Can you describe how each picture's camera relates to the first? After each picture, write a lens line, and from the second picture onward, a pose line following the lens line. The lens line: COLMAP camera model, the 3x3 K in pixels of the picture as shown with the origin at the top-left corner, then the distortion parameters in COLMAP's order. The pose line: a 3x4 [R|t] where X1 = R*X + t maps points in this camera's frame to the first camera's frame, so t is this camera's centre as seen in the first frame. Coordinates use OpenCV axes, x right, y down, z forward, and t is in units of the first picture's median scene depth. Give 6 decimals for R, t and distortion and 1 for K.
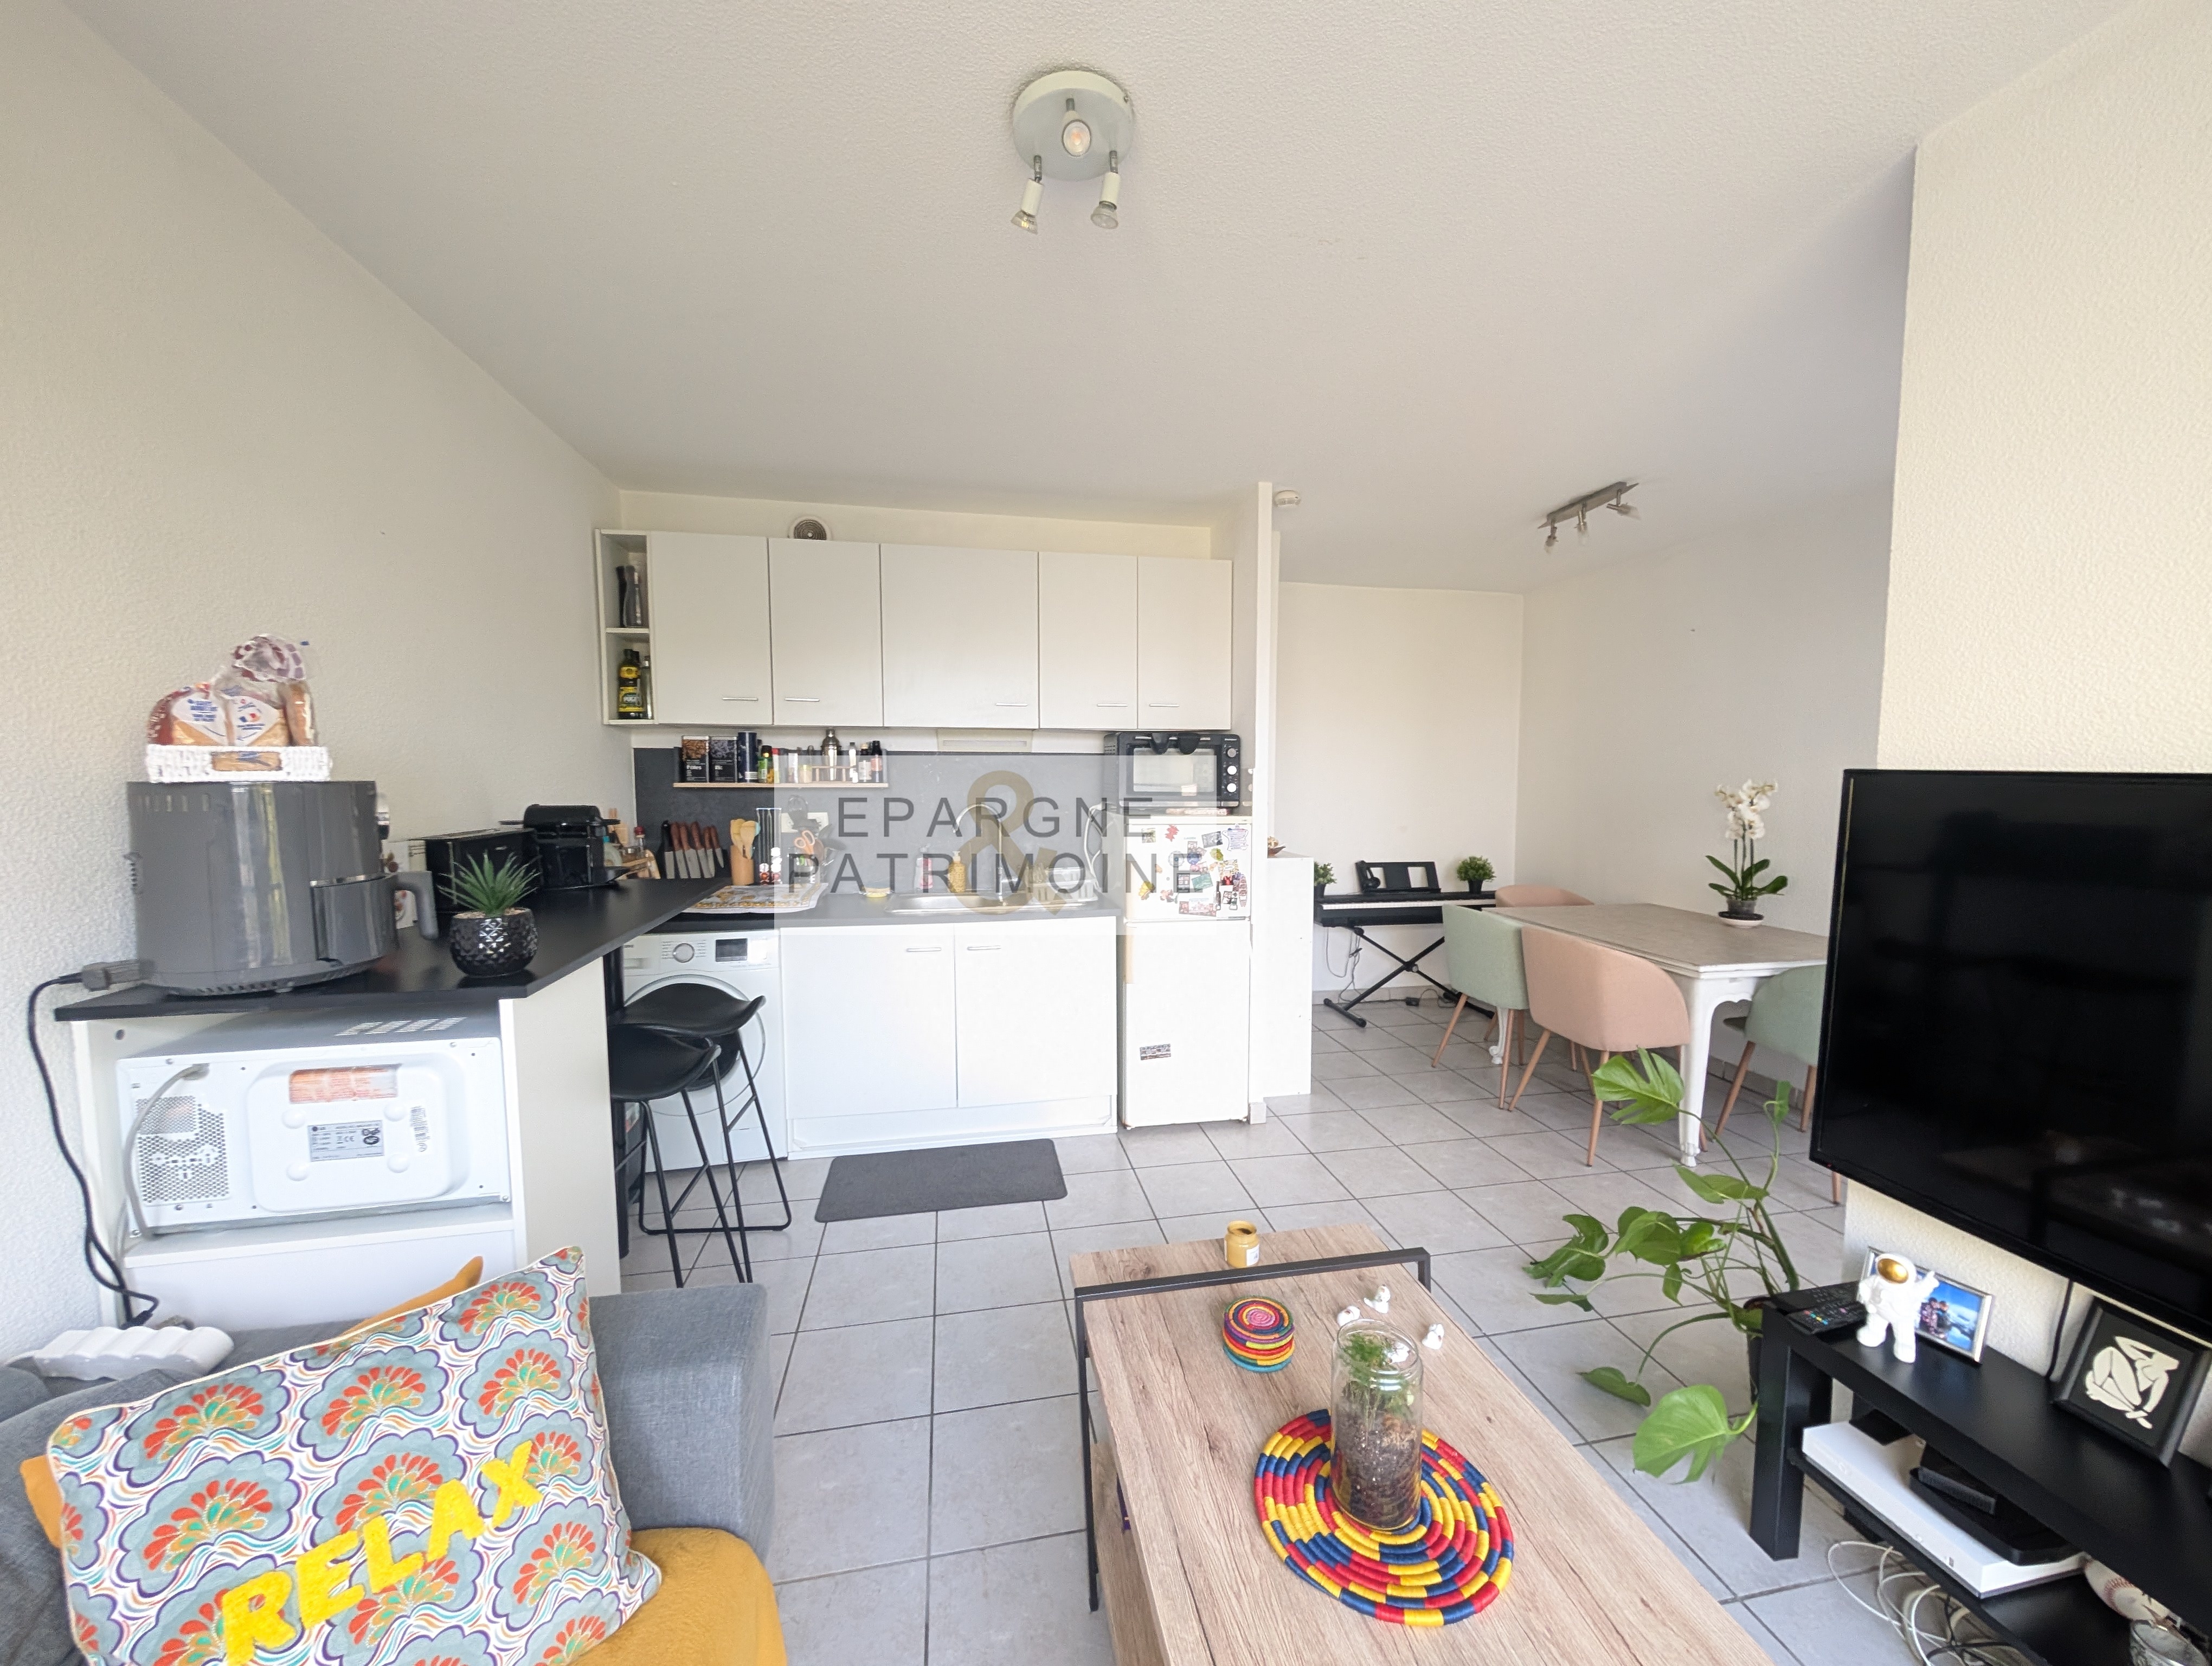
lens RADIAL K [[833.8, 0, 1106.0], [0, 833.8, 833.0], [0, 0, 1]] dist [-0.009528, -0.000109]
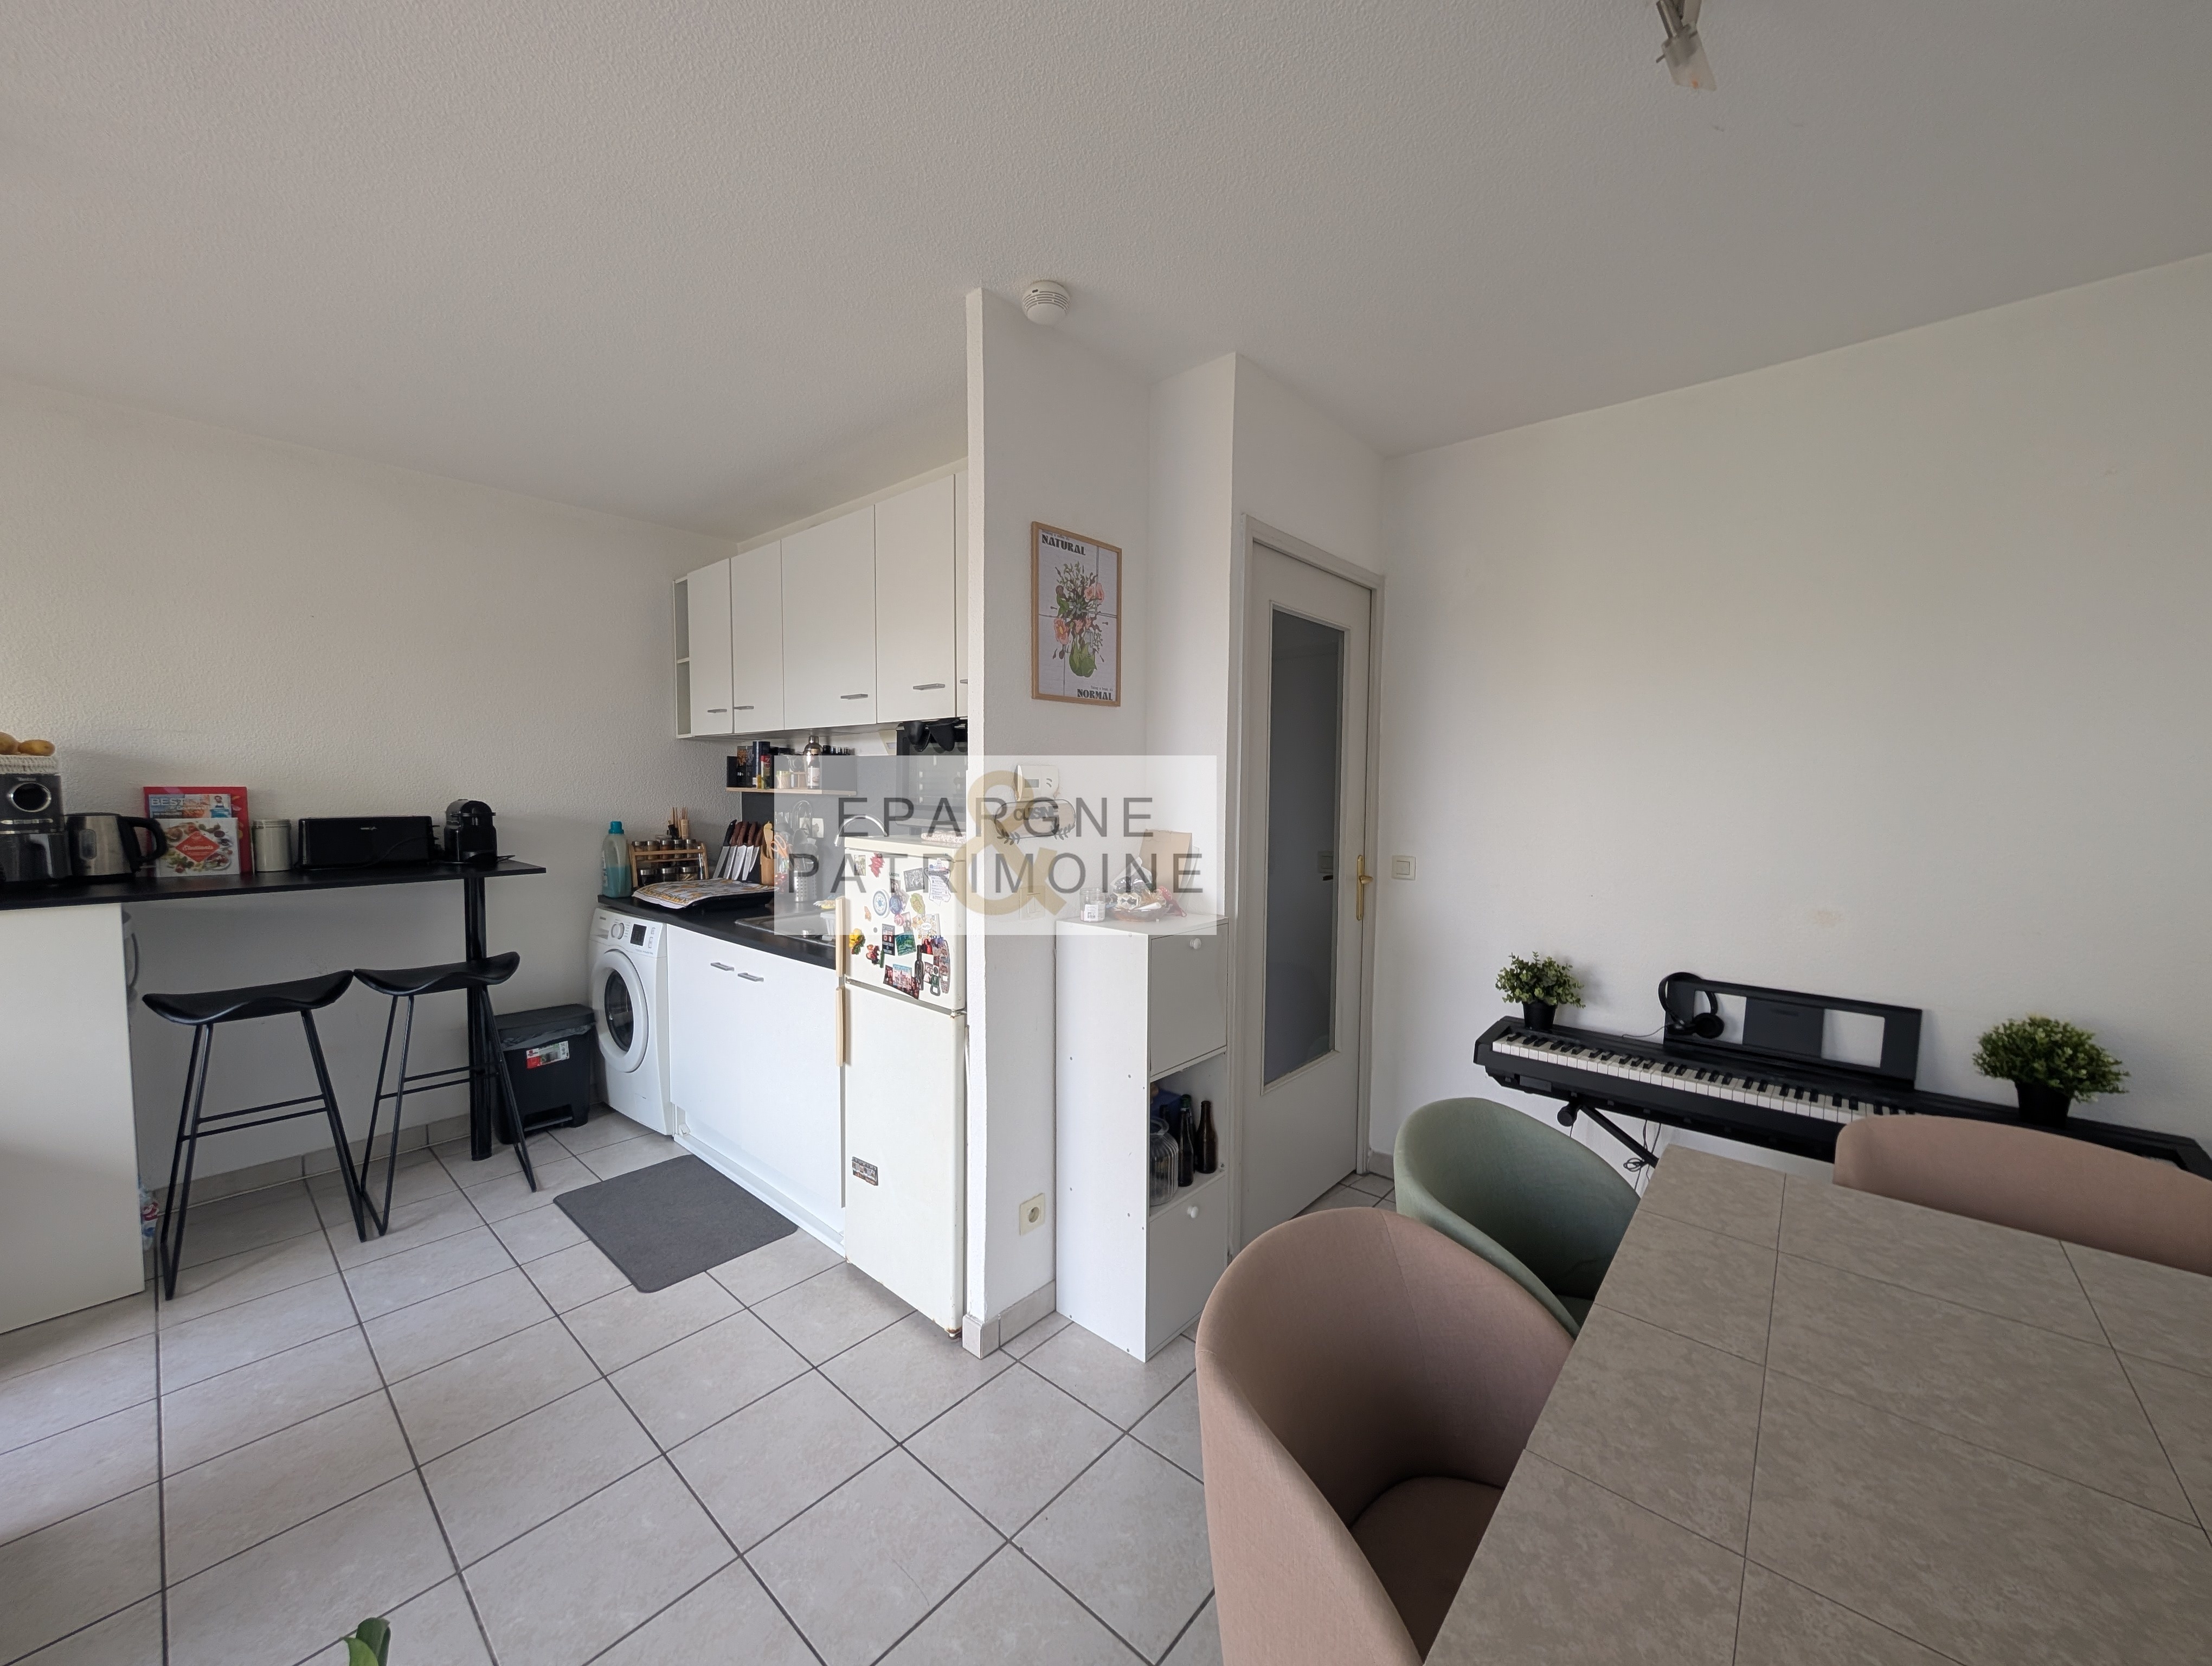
lens RADIAL K [[833.8, 0, 1106.0], [0, 833.8, 833.0], [0, 0, 1]] dist [-0.009528, -0.000109]
pose [[0.620951, 0.051189, -0.782176, 0.716216], [-0.065950, 0.997739, 0.012940, -0.046556], [0.781070, 0.043549, 0.622923, 0.695218]]
